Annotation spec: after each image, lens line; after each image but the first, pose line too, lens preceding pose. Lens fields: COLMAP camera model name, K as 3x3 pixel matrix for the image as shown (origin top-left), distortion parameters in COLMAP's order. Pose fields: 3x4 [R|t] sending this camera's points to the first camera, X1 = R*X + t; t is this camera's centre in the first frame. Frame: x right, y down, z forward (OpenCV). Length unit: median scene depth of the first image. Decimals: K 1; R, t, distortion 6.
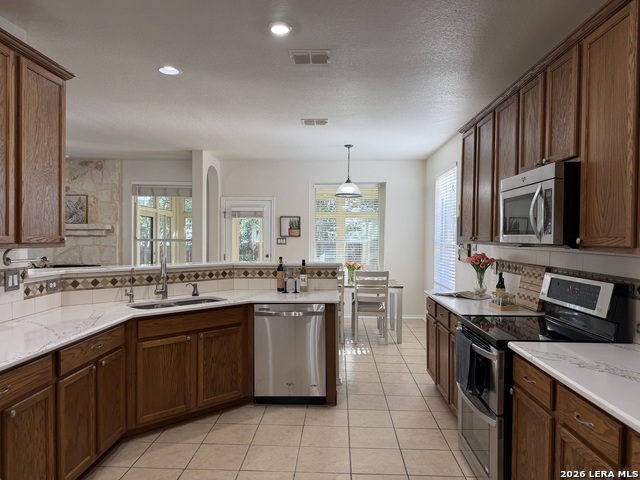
lens RADIAL K [[461.4, 0, 320.0], [0, 461.4, 240.0], [0, 0, 1]] dist [-0.004387, -0.005064]
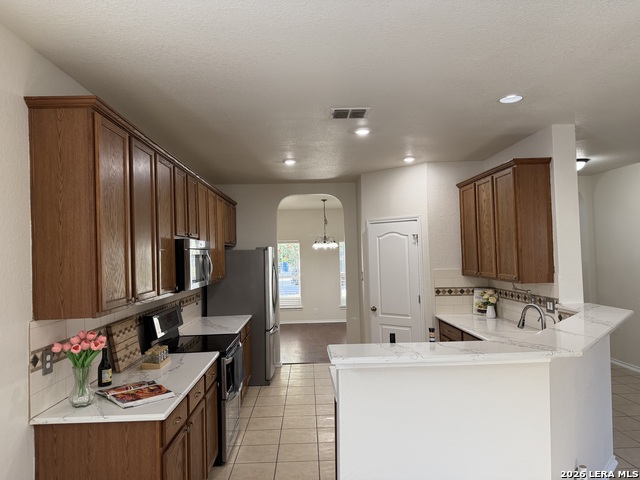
lens RADIAL K [[461.4, 0, 320.0], [0, 461.4, 240.0], [0, 0, 1]] dist [-0.004387, -0.005064]
pose [[-0.997349, 0.016860, -0.070792, 0.144778], [0.018308, 0.999635, -0.019859, -0.099353], [0.070431, -0.021102, -0.997293, 2.316223]]
